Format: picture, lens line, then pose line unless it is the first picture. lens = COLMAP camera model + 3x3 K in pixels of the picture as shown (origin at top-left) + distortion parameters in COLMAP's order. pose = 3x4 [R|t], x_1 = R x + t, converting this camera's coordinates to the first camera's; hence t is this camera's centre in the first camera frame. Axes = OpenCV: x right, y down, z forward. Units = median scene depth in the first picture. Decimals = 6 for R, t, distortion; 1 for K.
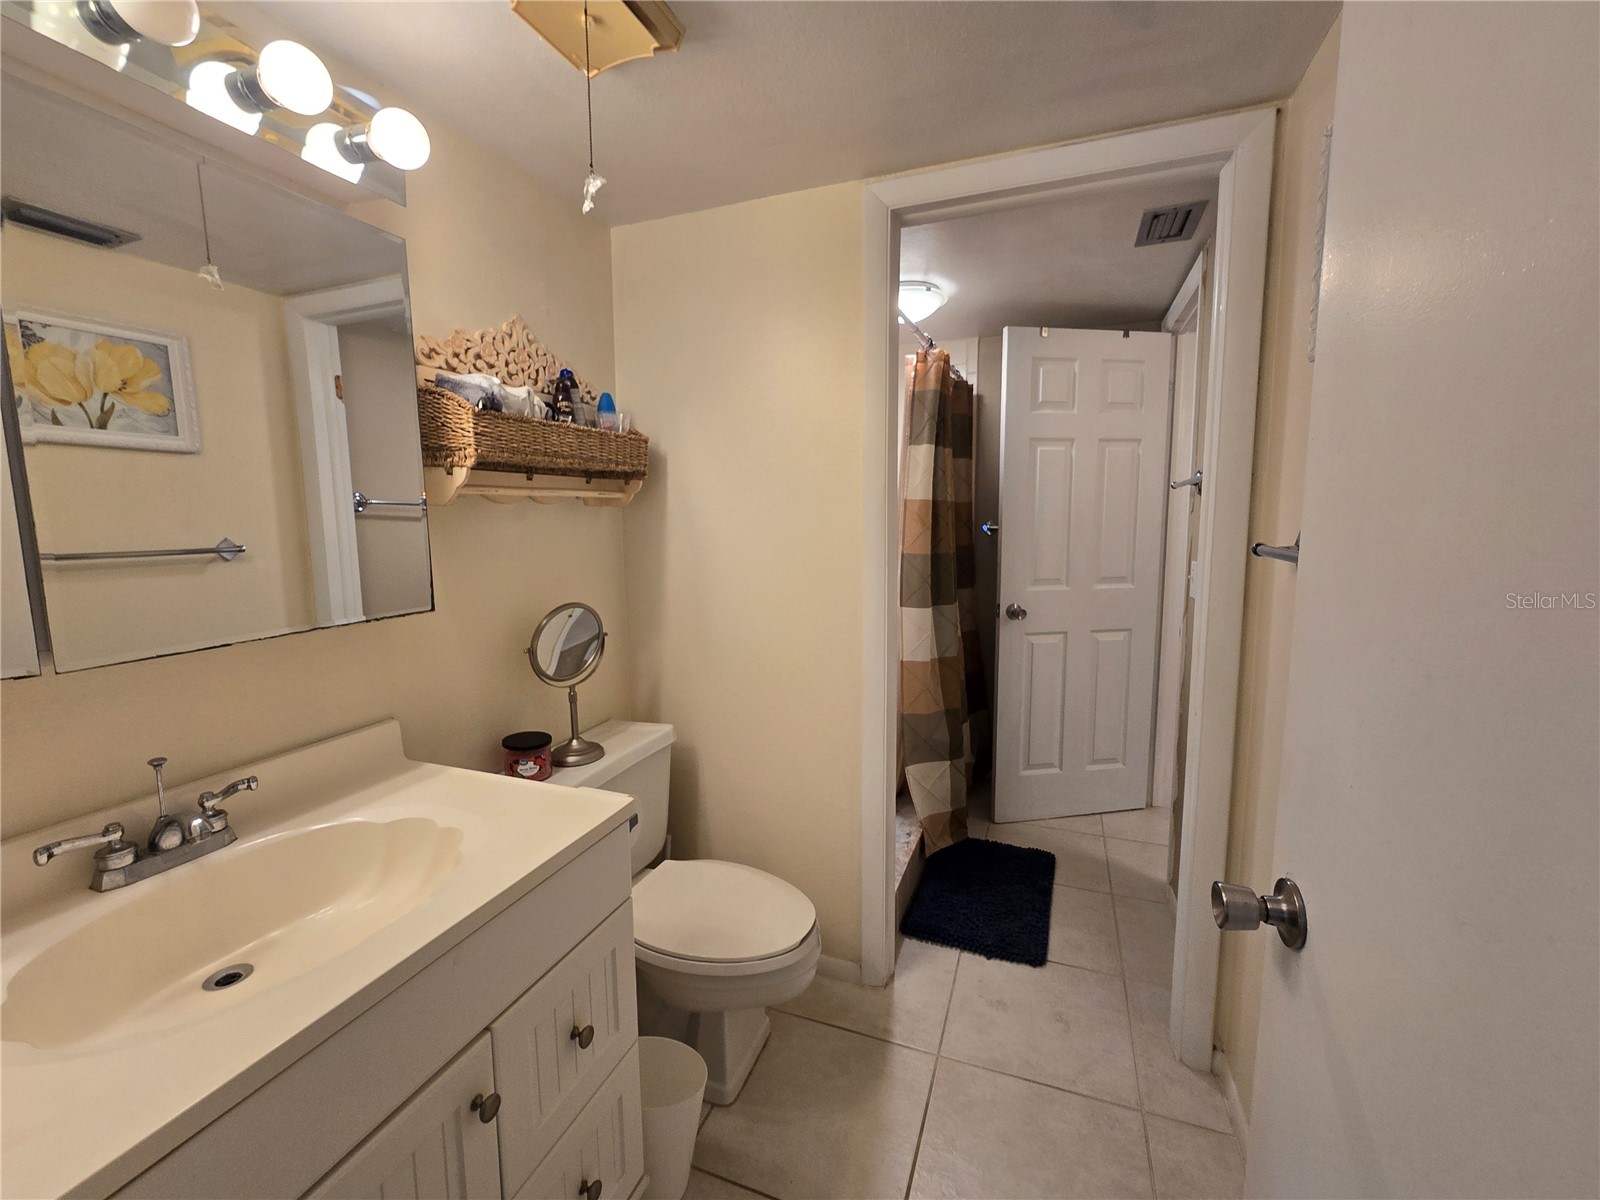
lens RADIAL K [[656.7, 0, 799.6], [0, 656.7, 597.8], [0, 0, 1]] dist [-0.003344, 0.001322]
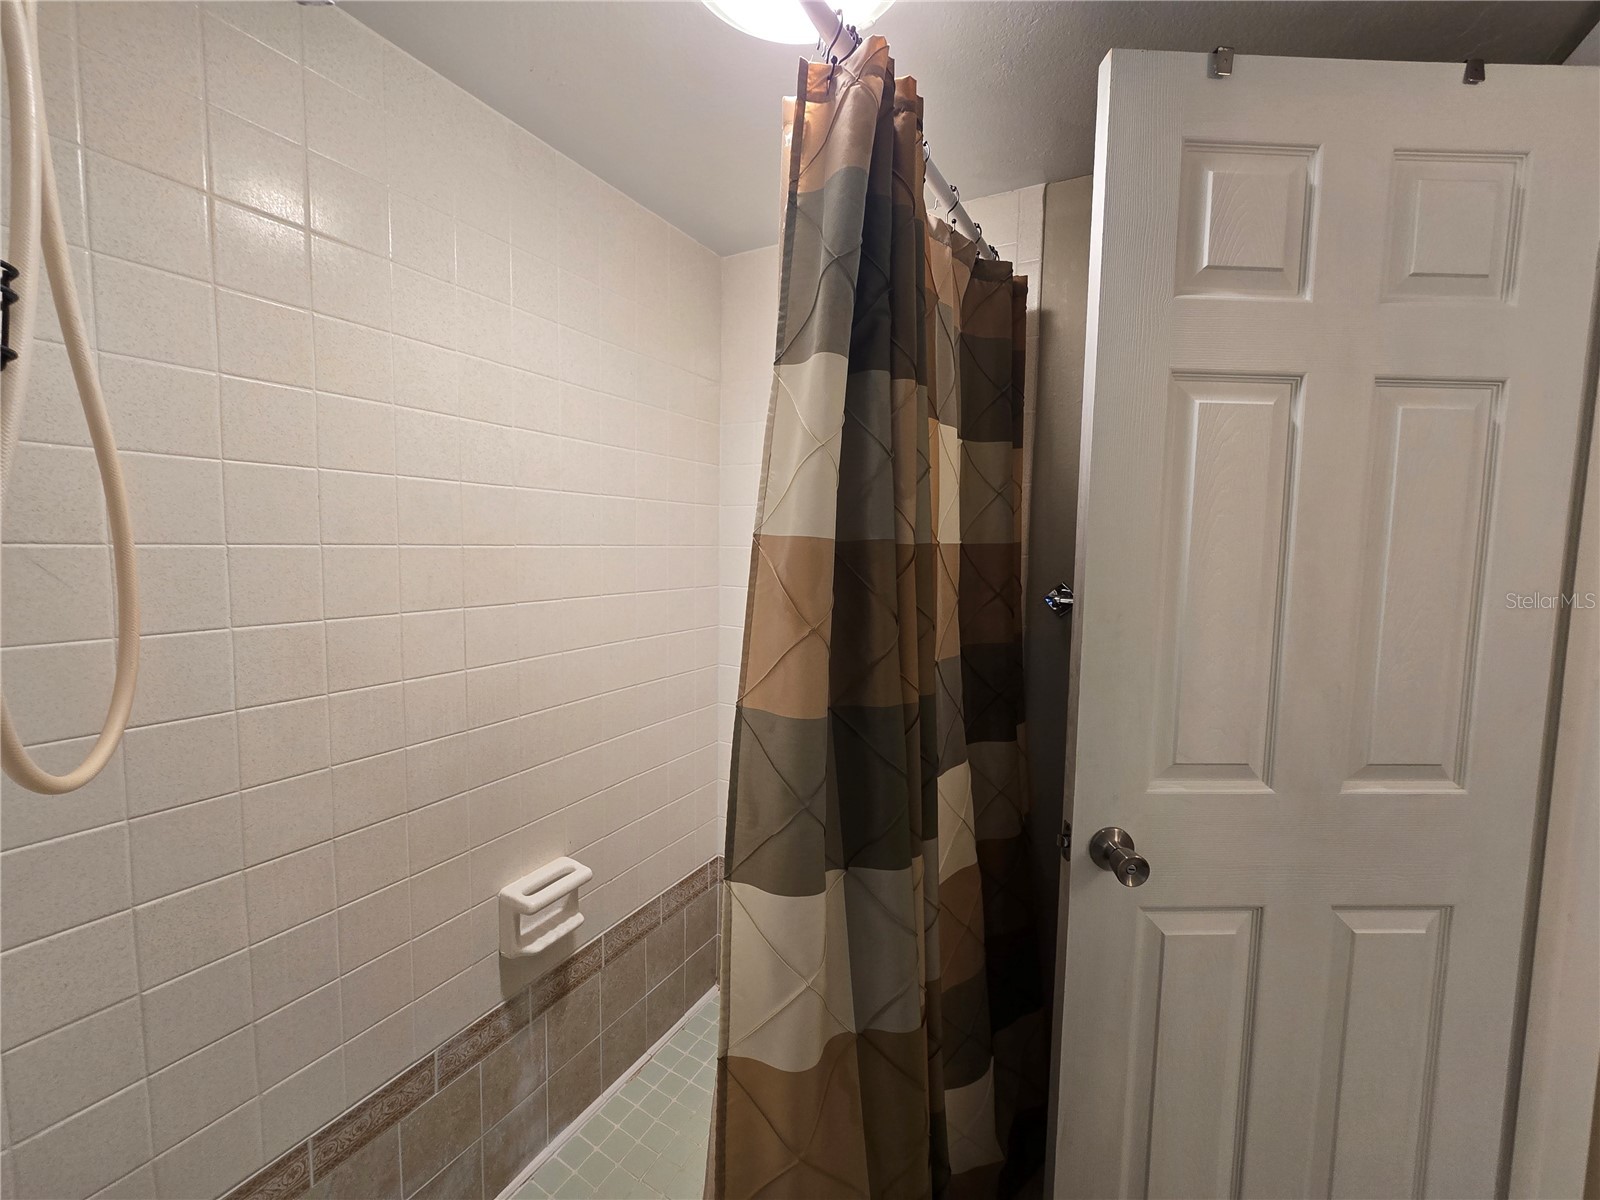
lens RADIAL K [[656.7, 0, 800.0], [0, 656.7, 597.6], [0, 0, 1]] dist [-0.003344, 0.001322]
pose [[0.991280, 0.037887, -0.126206, 0.198217], [-0.043271, 0.998254, -0.040200, -0.096787], [0.124463, 0.045311, 0.991189, 0.617952]]
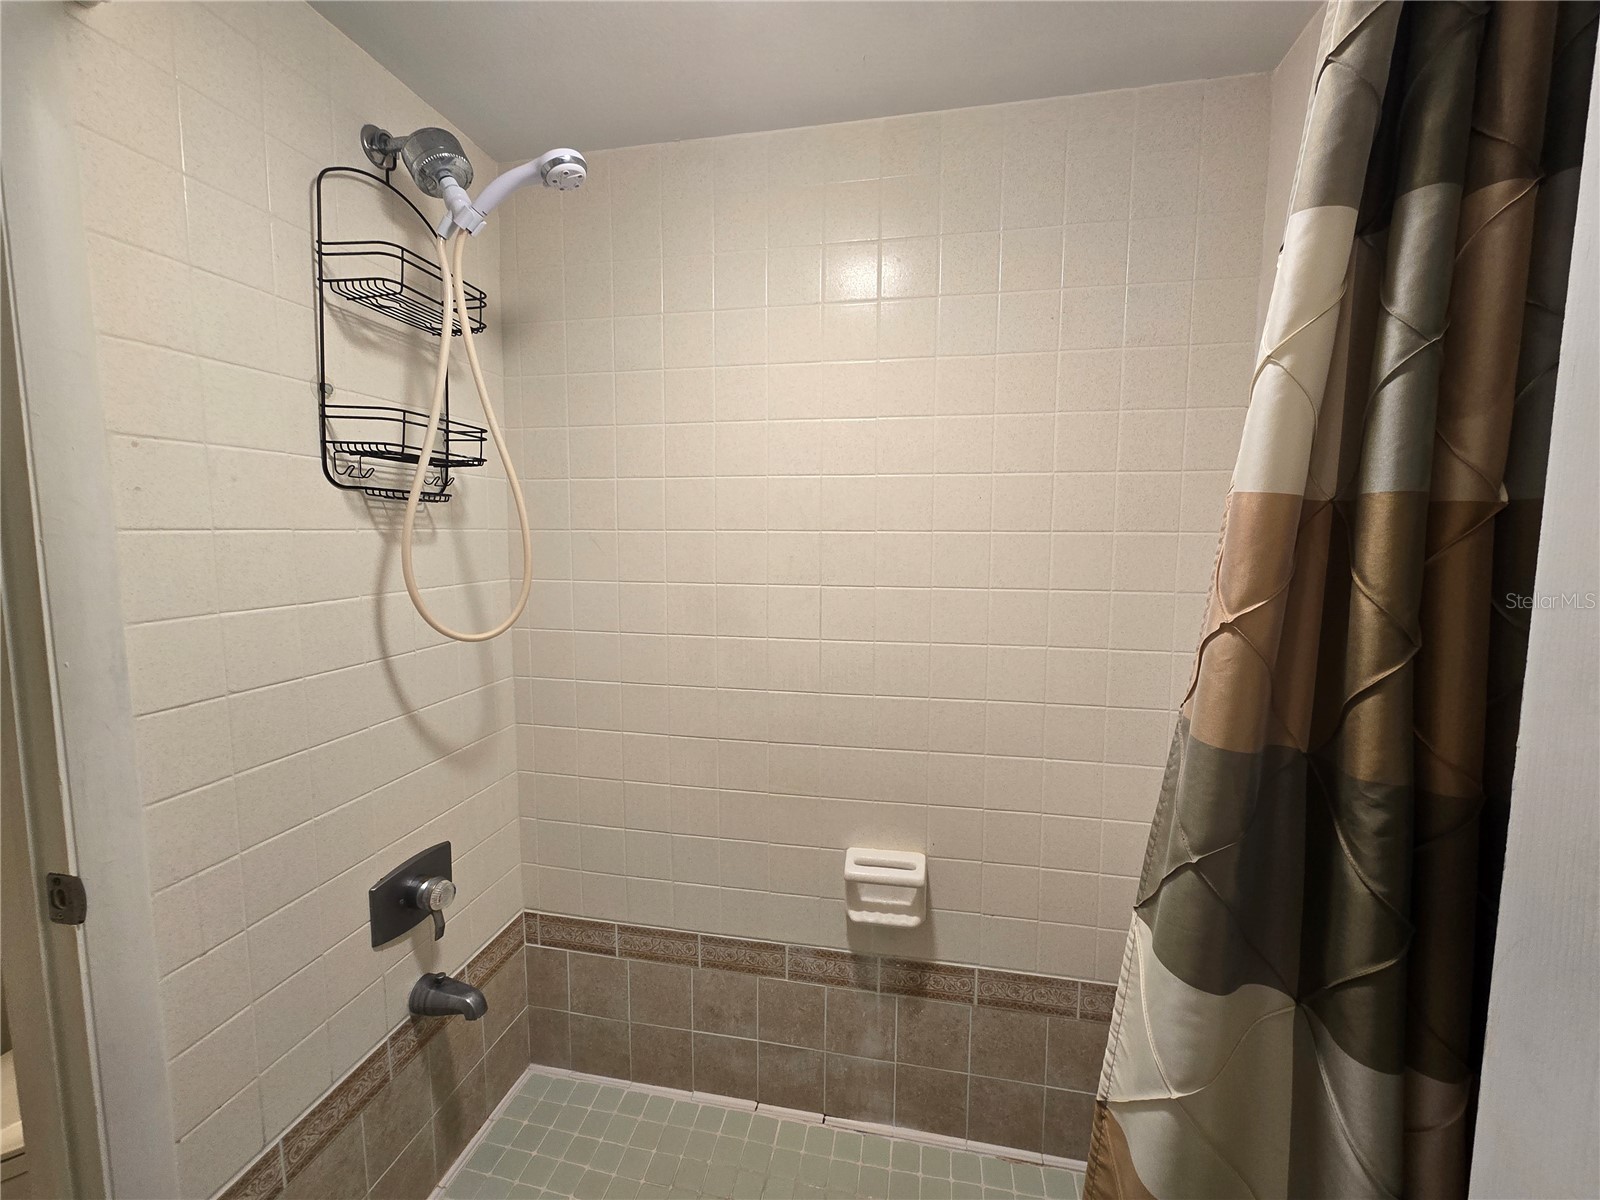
lens RADIAL K [[656.7, 0, 806.6], [0, 656.7, 604.1], [0, 0, 1]] dist [-0.003344, 0.001322]
pose [[0.176372, 0.109183, -0.978249, 0.282485], [-0.129515, 0.987763, 0.086894, -0.108334], [0.975766, 0.111373, 0.188354, 0.737297]]
